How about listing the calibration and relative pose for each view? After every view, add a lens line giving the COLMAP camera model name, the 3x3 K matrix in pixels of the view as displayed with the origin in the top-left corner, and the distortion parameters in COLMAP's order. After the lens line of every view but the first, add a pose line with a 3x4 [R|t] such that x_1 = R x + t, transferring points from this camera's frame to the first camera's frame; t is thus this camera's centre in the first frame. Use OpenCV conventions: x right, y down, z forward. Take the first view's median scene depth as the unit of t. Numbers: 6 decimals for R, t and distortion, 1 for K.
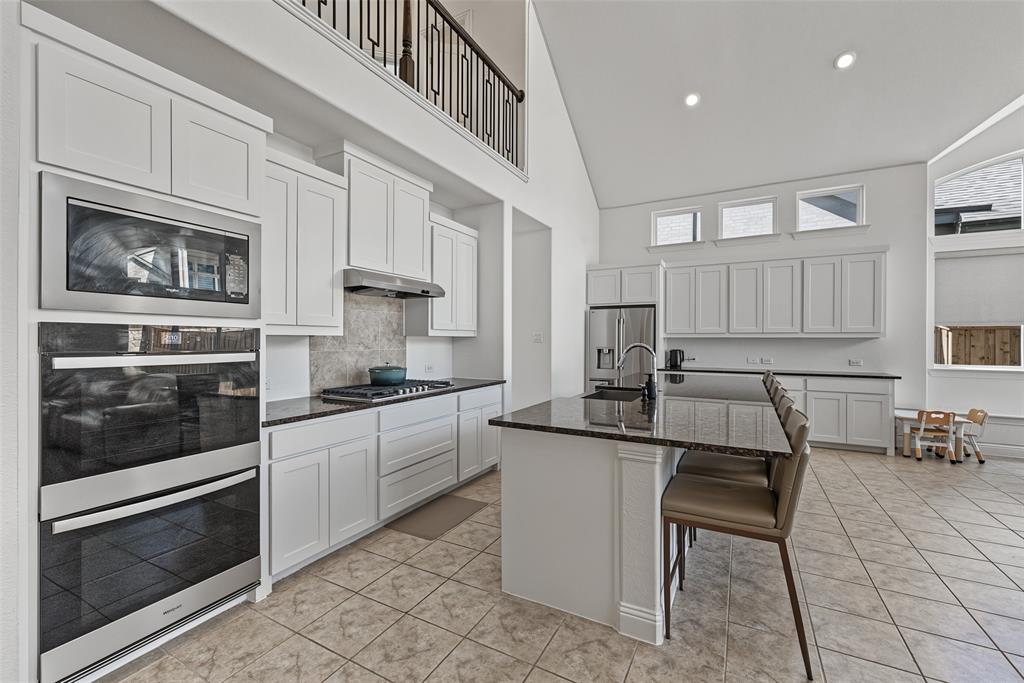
lens RADIAL K [[419.6, 0, 527.6], [0, 419.6, 338.1], [0, 0, 1]] dist [0.000847, -0.000288]
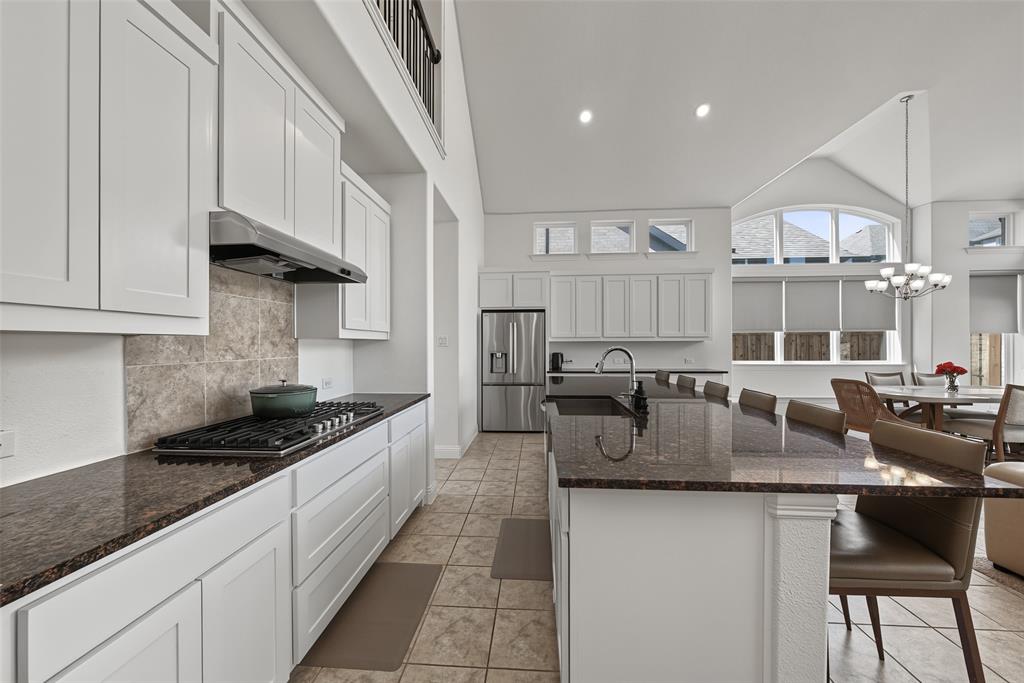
lens RADIAL K [[362.0, 0, 507.7], [0, 362.0, 342.8], [0, 0, 1]] dist [-0.002036, -0.000059]
pose [[0.922645, -0.003695, 0.385633, -0.209460], [0.004013, 0.999992, -0.000022, 0.003946], [-0.385630, 0.001568, 0.922652, 0.336436]]
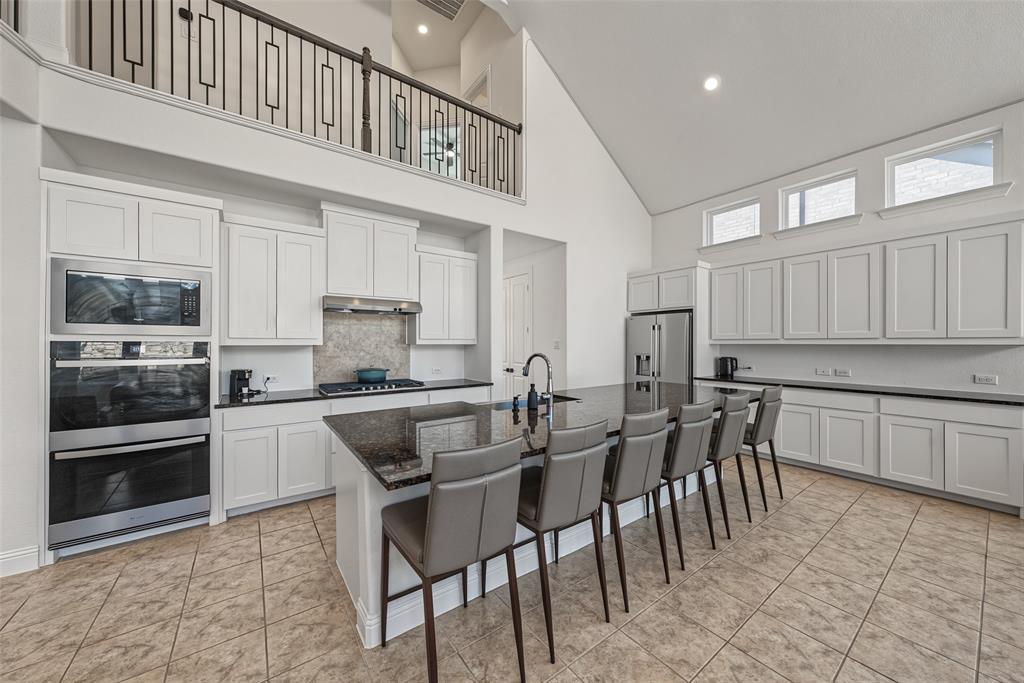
lens RADIAL K [[361.9, 0, 532.8], [0, 361.9, 341.0], [0, 0, 1]] dist [0.000202, 0.000074]
pose [[0.905178, -0.004067, -0.425014, 0.527911], [0.002789, 0.999990, -0.003629, -0.010254], [0.425025, 0.002099, 0.905179, 0.181331]]
